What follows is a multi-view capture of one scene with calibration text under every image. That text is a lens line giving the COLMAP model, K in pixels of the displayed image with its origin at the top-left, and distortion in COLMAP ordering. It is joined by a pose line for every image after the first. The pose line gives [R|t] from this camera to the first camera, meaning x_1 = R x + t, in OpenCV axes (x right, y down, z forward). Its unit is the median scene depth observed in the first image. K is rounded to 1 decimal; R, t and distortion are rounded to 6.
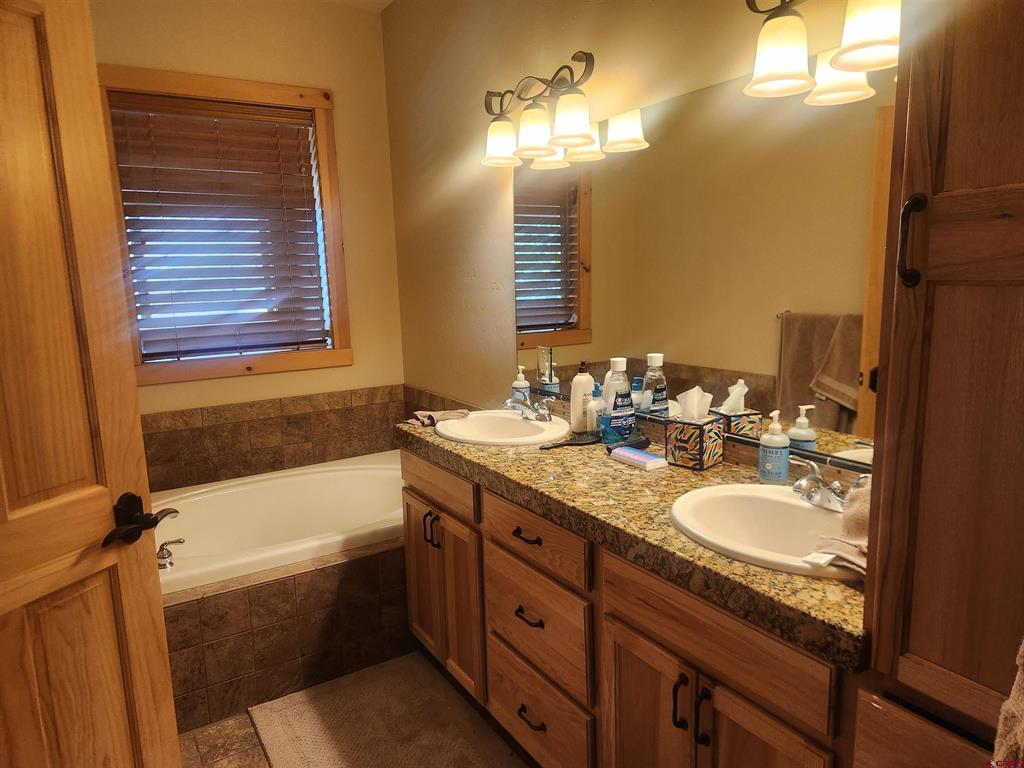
lens RADIAL K [[677.2, 0, 511.7], [0, 677.2, 388.9], [0, 0, 1]] dist [0.069125, -0.064694]
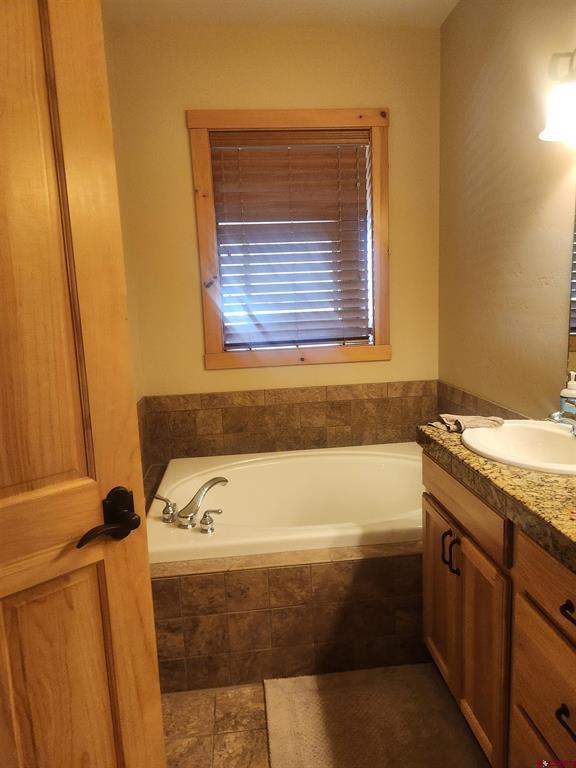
lens RADIAL K [[507.9, 0, 292.4], [0, 507.9, 371.4], [0, 0, 1]] dist [0.069125, -0.064694]
pose [[0.896439, 0.058027, -0.439351, -0.021039], [-0.061158, 0.998103, 0.007039, -0.019777], [0.438926, 0.020560, 0.898288, 0.293728]]
